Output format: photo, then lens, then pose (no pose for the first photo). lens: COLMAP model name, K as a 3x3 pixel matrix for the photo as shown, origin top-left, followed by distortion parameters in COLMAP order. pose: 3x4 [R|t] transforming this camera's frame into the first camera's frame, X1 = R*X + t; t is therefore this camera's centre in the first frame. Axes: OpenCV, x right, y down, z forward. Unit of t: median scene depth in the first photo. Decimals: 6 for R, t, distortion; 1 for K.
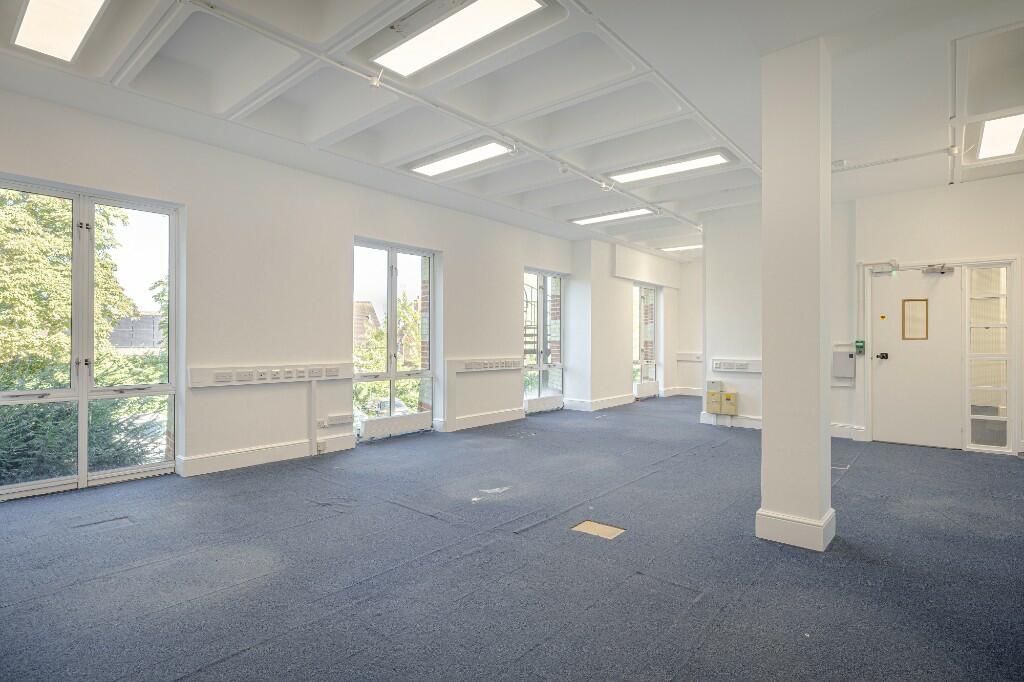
lens RADIAL K [[524.1, 0, 513.9], [0, 524.1, 340.5], [0, 0, 1]] dist [-0.014533, -0.001182]
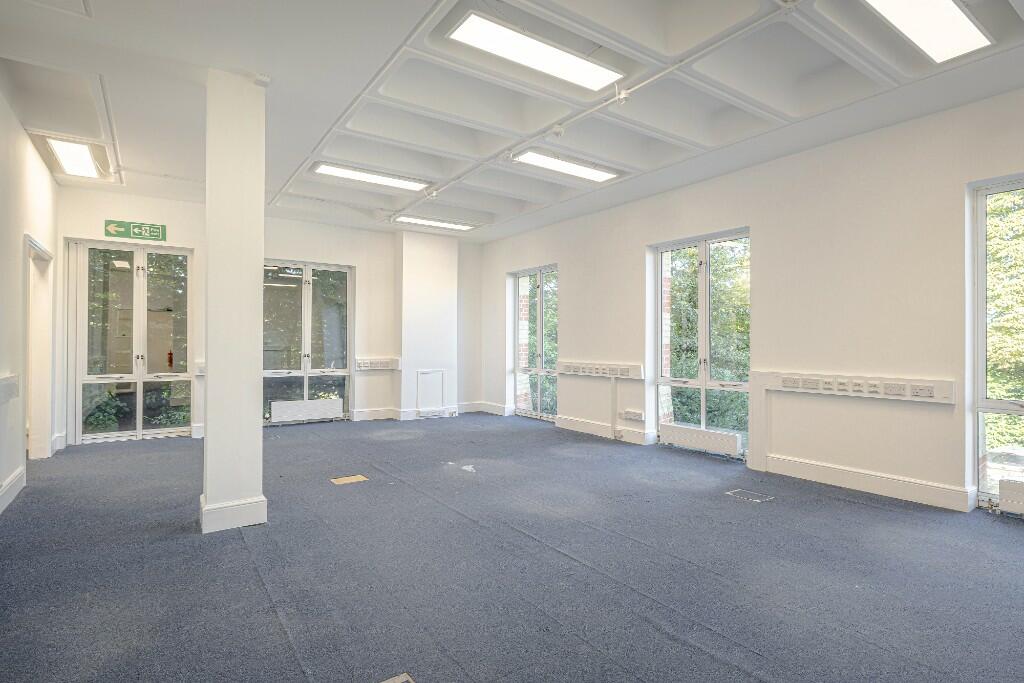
lens RADIAL K [[524.1, 0, 512.5], [0, 524.1, 339.7], [0, 0, 1]] dist [-0.014533, -0.001182]
pose [[-0.263861, -0.011529, -0.964492, 0.823265], [-0.004716, 0.999932, -0.010662, 0.003241], [0.964549, 0.001736, -0.263897, 1.059108]]
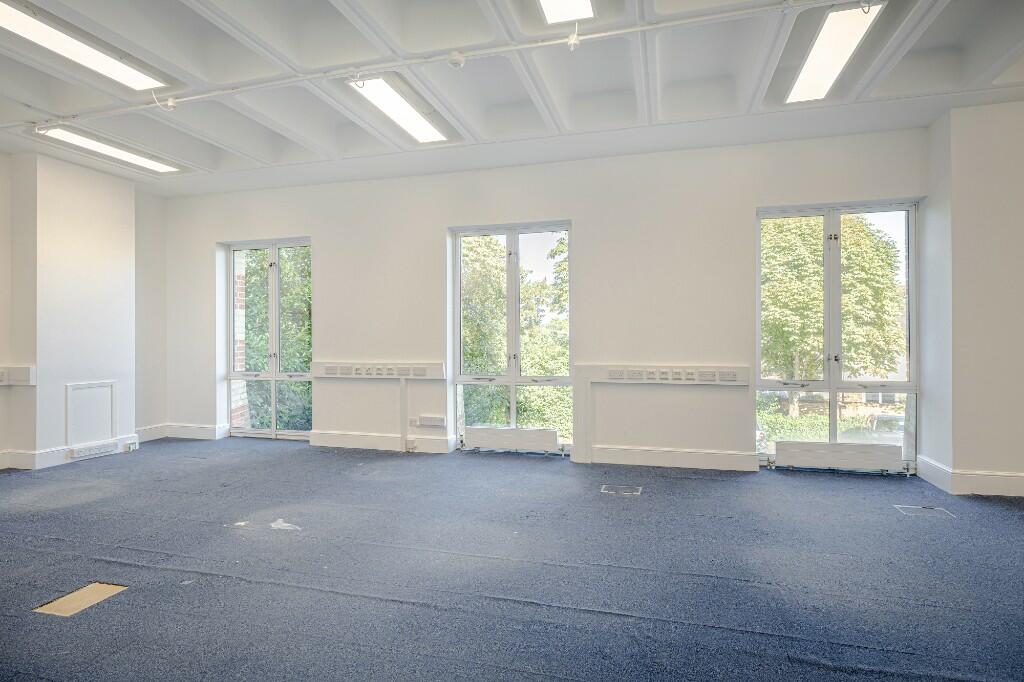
lens RADIAL K [[537.5, 0, 515.4], [0, 537.5, 340.7], [0, 0, 1]] dist [-0.011868, 0.002979]
pose [[0.417324, -0.001906, -0.908756, 0.646496], [0.005604, 0.999984, 0.000476, 0.002857], [0.908741, -0.005291, 0.417328, 0.736352]]
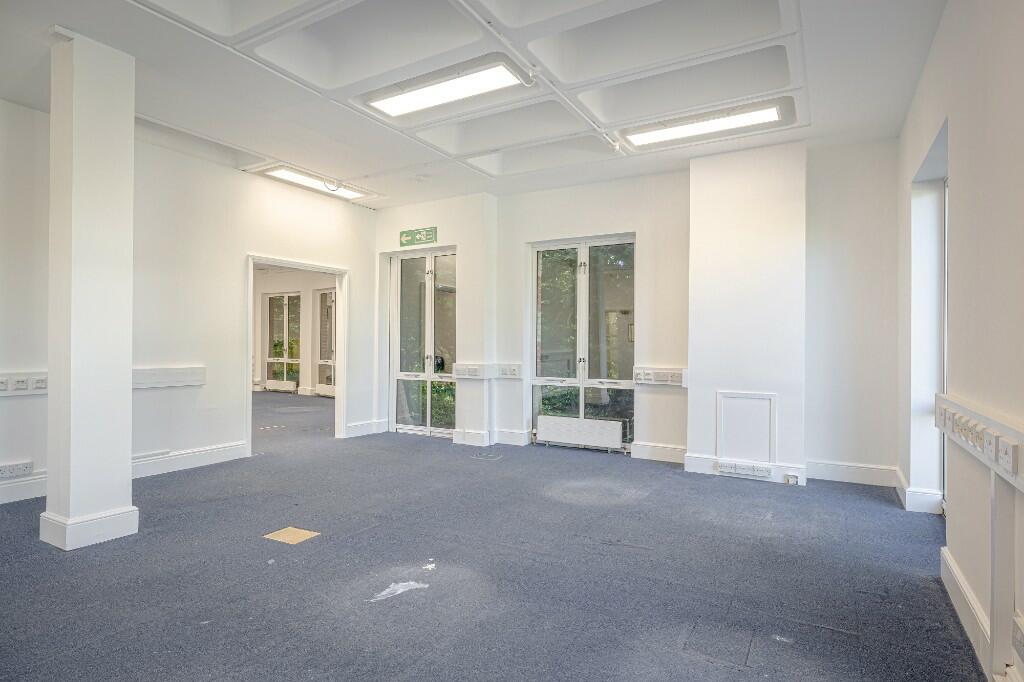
lens RADIAL K [[537.5, 0, 513.8], [0, 537.5, 347.7], [0, 0, 1]] dist [-0.011868, 0.002979]
pose [[-0.983132, -0.011574, -0.182533, -0.037519], [-0.012110, 0.999925, 0.001825, 0.006549], [0.182498, 0.004005, -0.983198, 1.217393]]
